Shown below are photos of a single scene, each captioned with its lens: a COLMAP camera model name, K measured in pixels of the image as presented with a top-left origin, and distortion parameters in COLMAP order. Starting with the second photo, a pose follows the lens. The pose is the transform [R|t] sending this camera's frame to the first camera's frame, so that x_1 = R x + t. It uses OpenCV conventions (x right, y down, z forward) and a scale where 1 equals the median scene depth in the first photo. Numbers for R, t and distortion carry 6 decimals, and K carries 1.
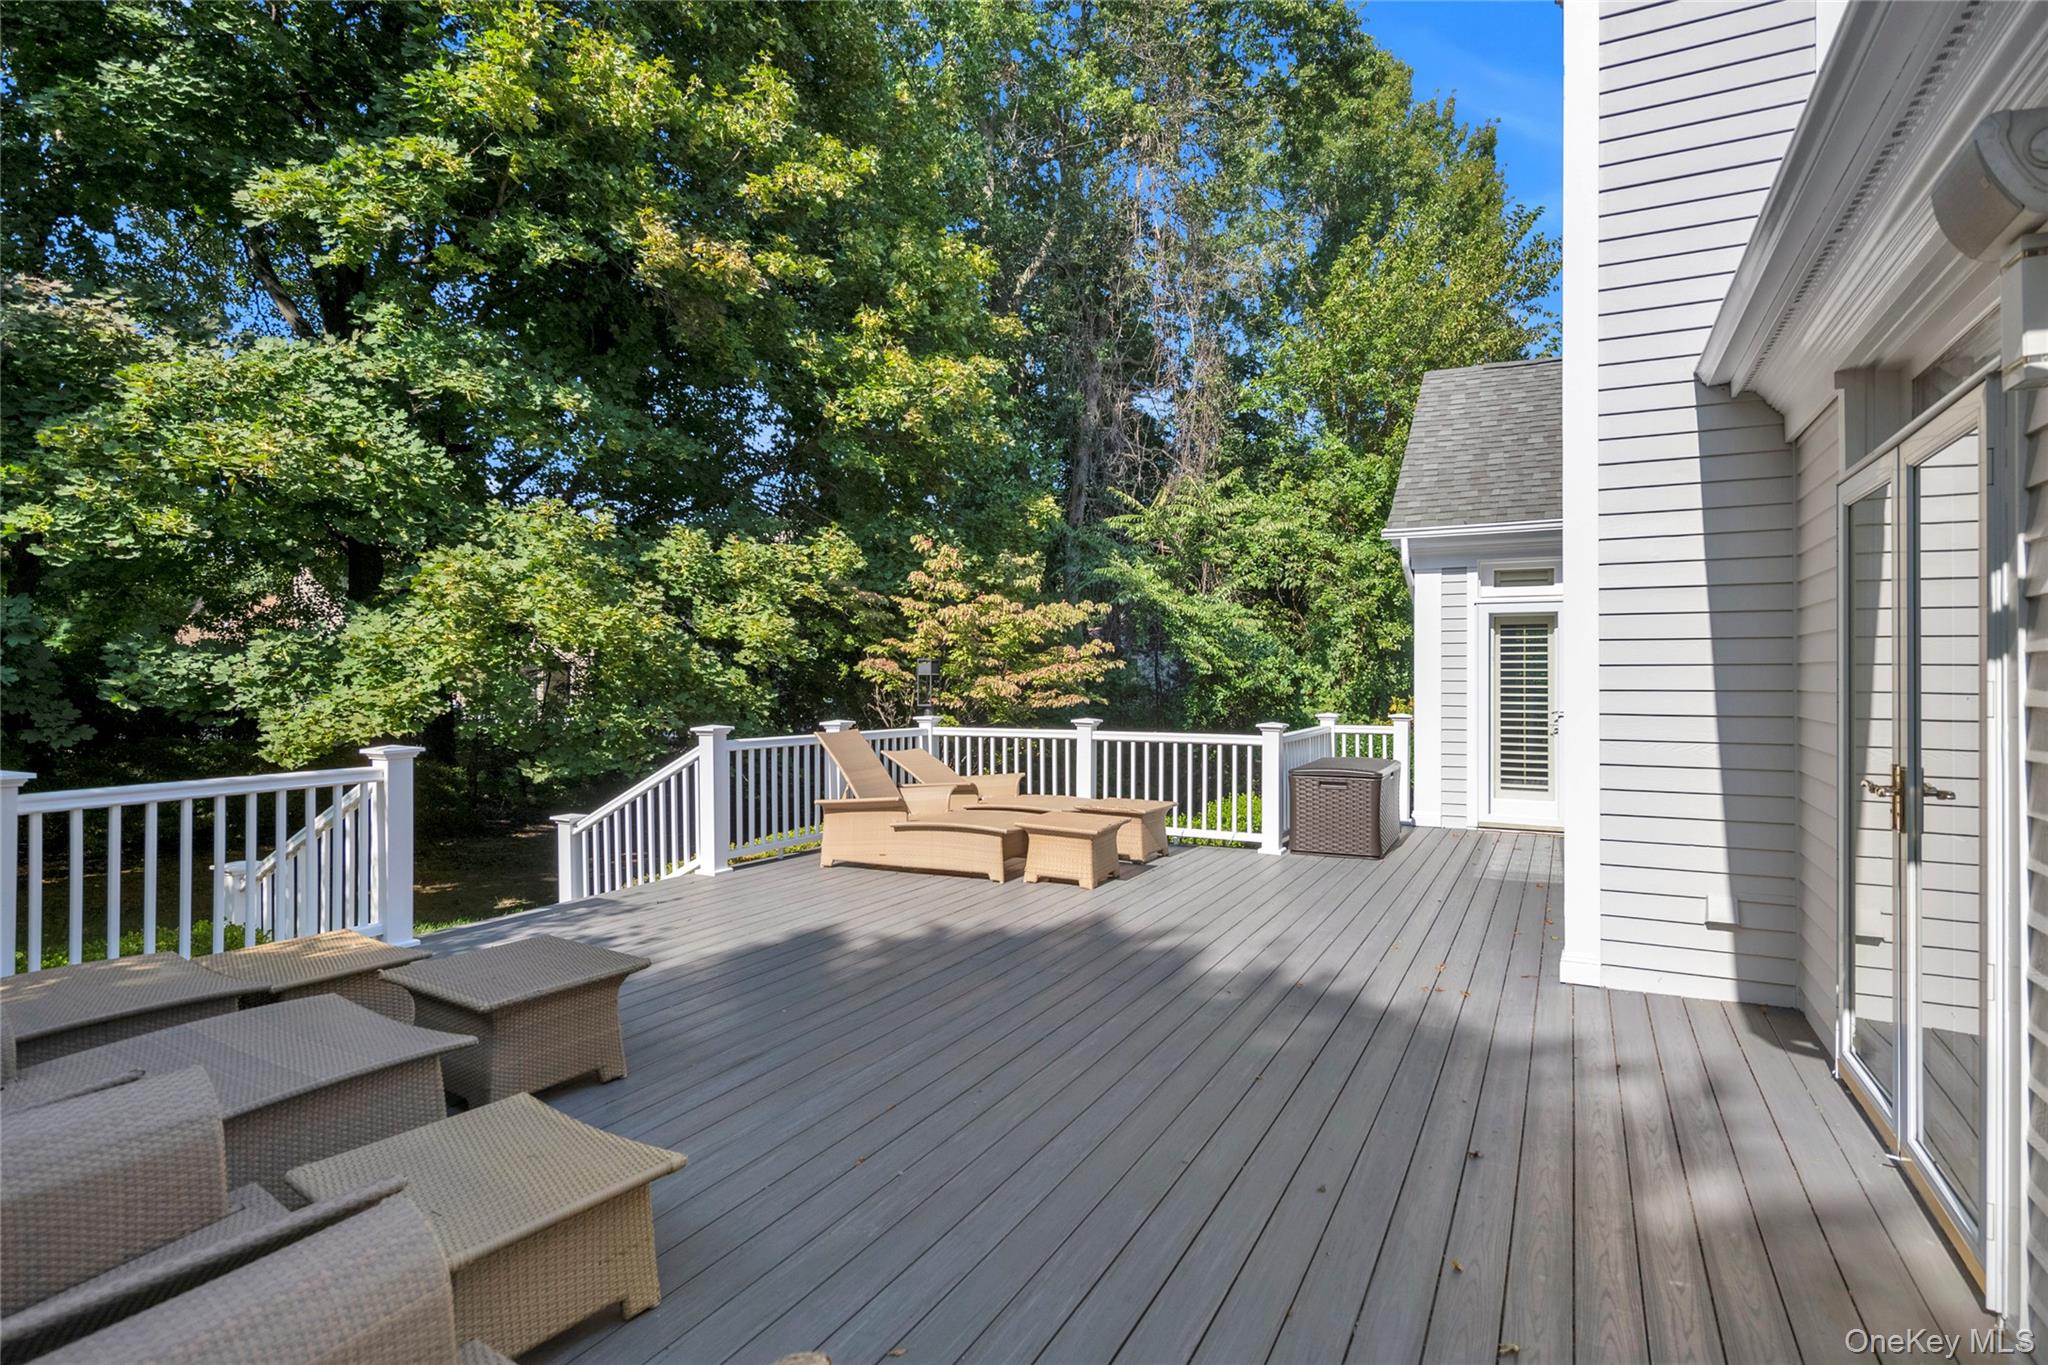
lens RADIAL K [[1024.6, 0, 1024.0], [0, 1024.6, 682.5], [0, 0, 1]] dist [-0.001439, -0.000286]
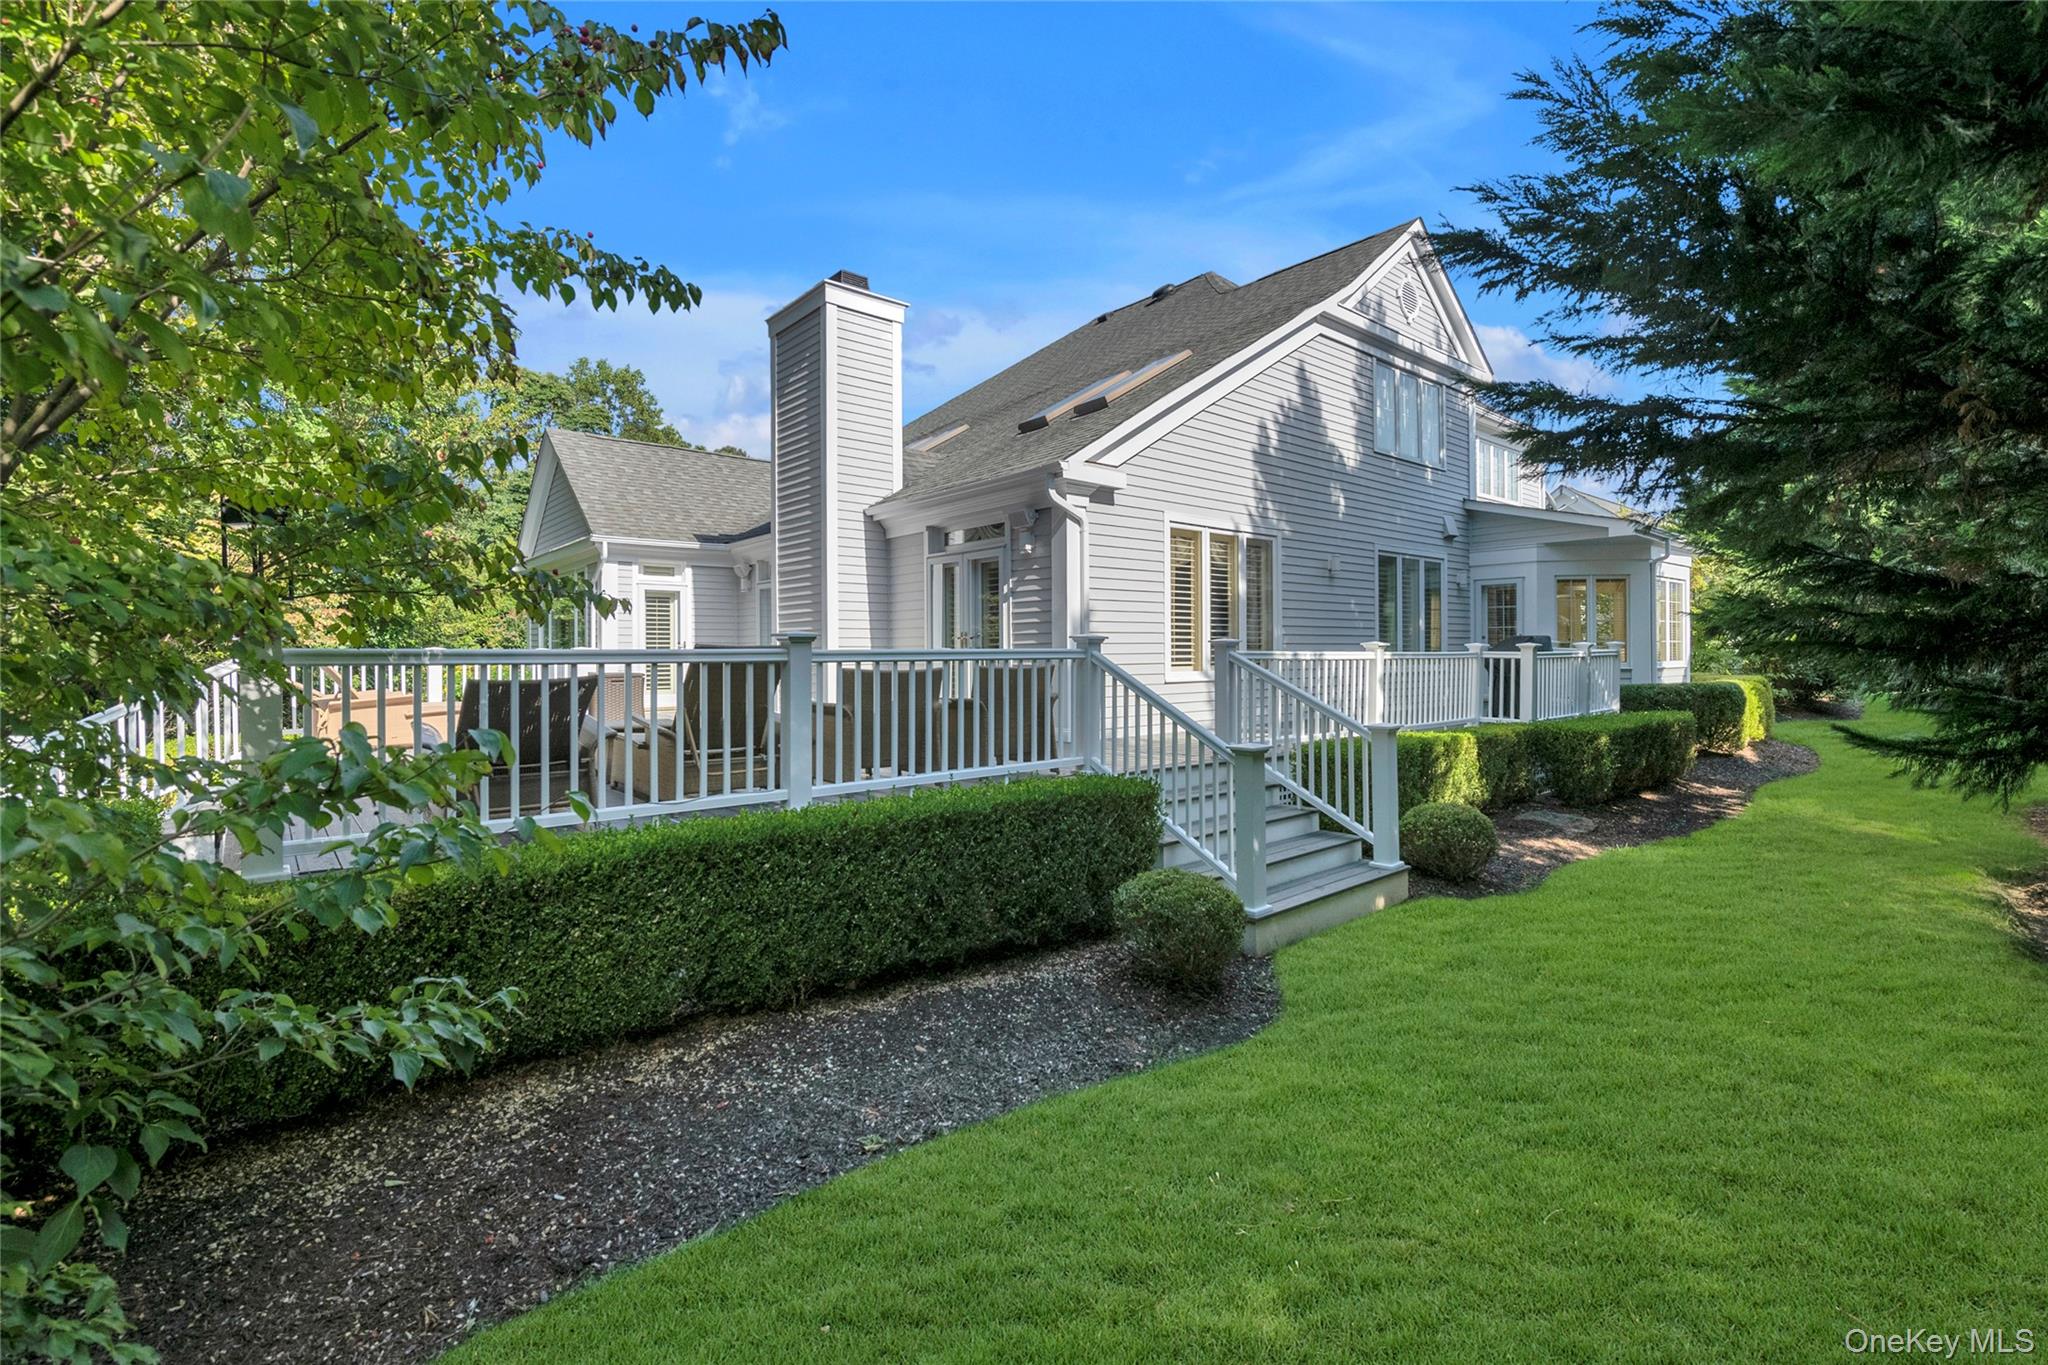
lens RADIAL K [[904.3, 0, 1031.8], [0, 904.3, 657.0], [0, 0, 1]] dist [-0.000348, -0.000071]
pose [[0.365151, -0.005752, 0.930930, -0.785652], [0.013962, 0.999902, 0.000702, 0.058915], [-0.930843, 0.012742, 0.365196, -0.188974]]
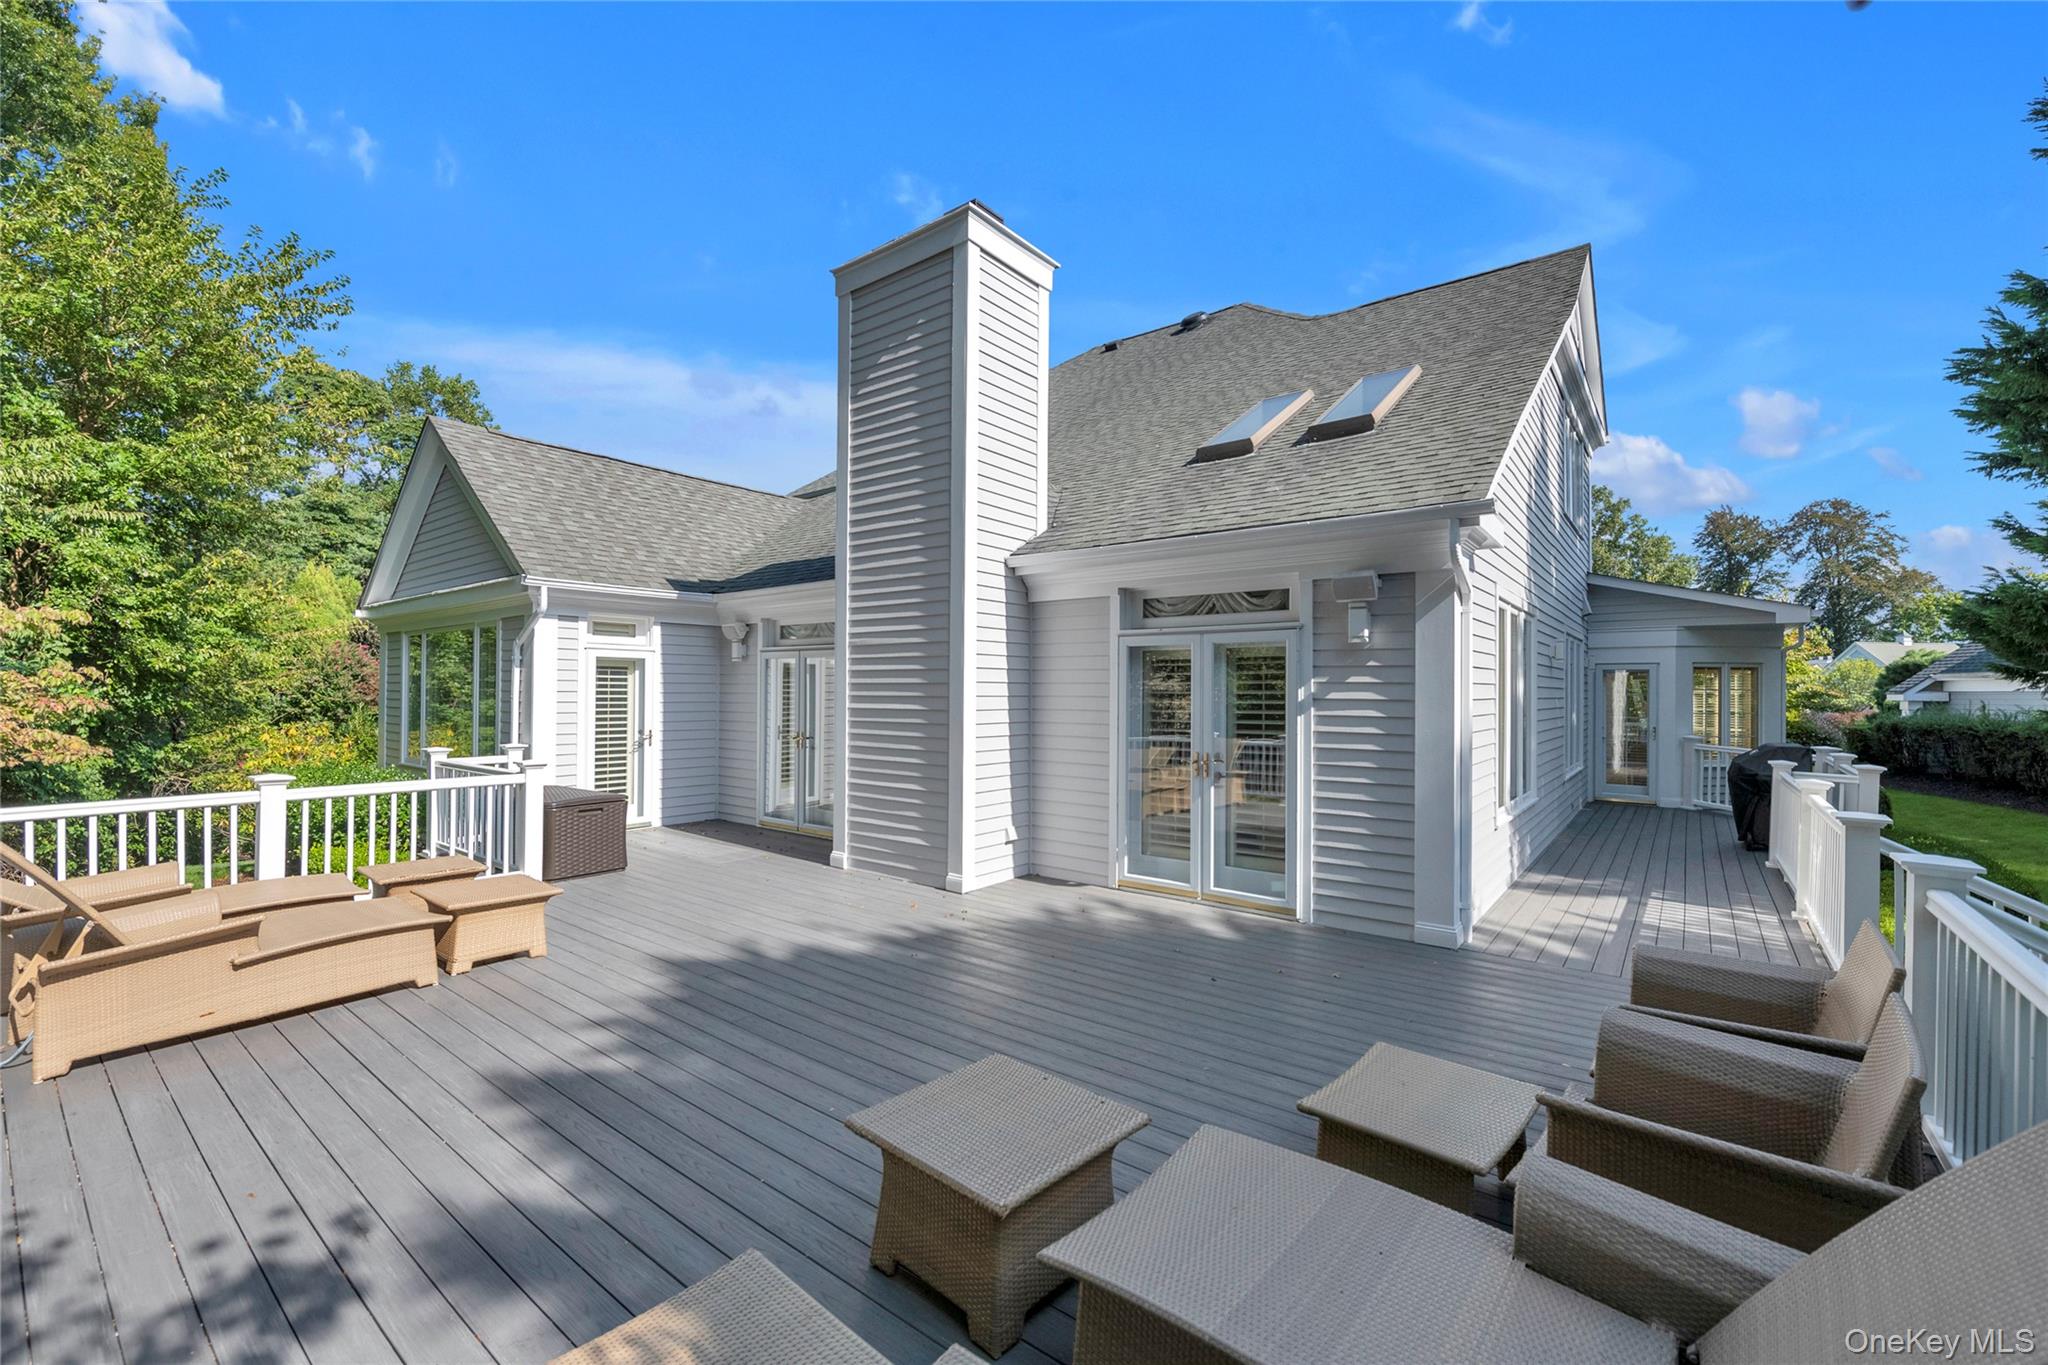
lens RADIAL K [[853.9, 0, 1029.3], [0, 853.9, 689.9], [0, 0, 1]] dist [-0.000205, -0.004525]
pose [[0.180197, 0.004536, 0.983620, -0.469202], [0.001353, 0.999987, -0.004860, -0.024177], [-0.983630, 0.002206, 0.180188, 0.333202]]
